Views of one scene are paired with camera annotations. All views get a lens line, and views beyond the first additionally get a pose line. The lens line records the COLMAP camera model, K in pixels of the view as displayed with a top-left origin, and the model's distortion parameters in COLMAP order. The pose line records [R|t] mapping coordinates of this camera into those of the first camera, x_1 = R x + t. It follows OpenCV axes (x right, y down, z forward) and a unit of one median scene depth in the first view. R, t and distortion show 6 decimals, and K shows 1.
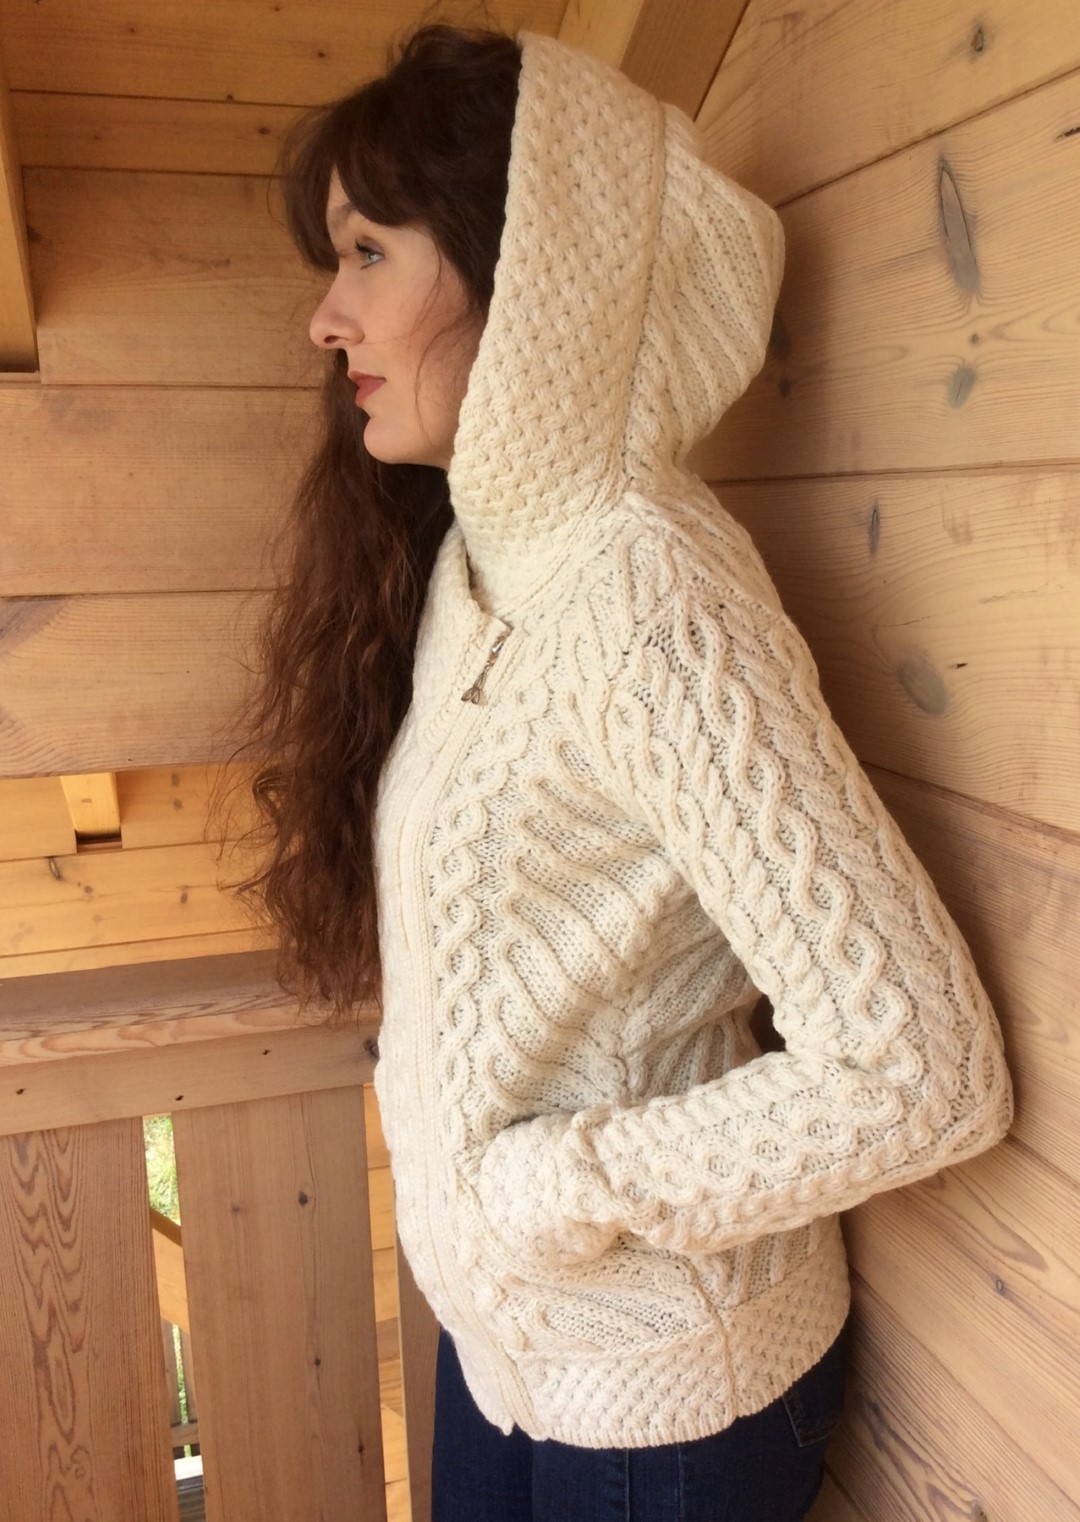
lens RADIAL K [[1473.2, 0, 600.0], [0, 1473.2, 803.5], [0, 0, 1]] dist [0.065850, -0.132499]
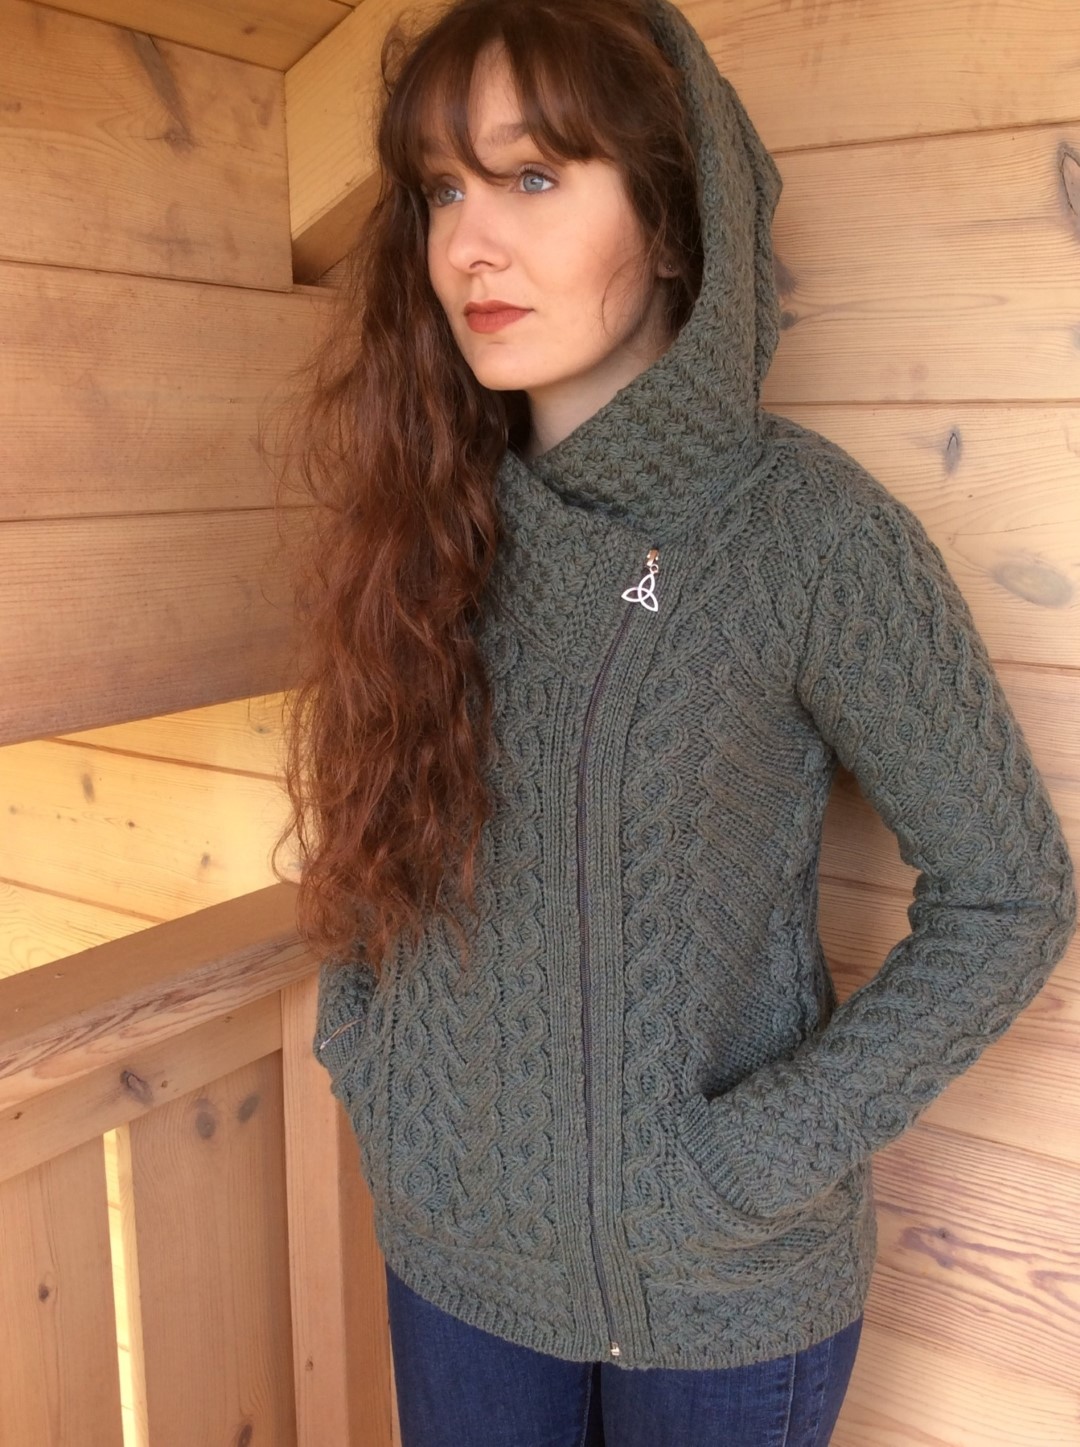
lens RADIAL K [[1490.7, 0, 637.2], [0, 1490.7, 691.1], [0, 0, 1]] dist [0.101102, -0.233819]
pose [[0.757549, -0.086401, 0.647035, -0.541996], [0.110650, 0.993854, 0.003164, -0.022067], [-0.643332, 0.069197, 0.762454, 0.199859]]
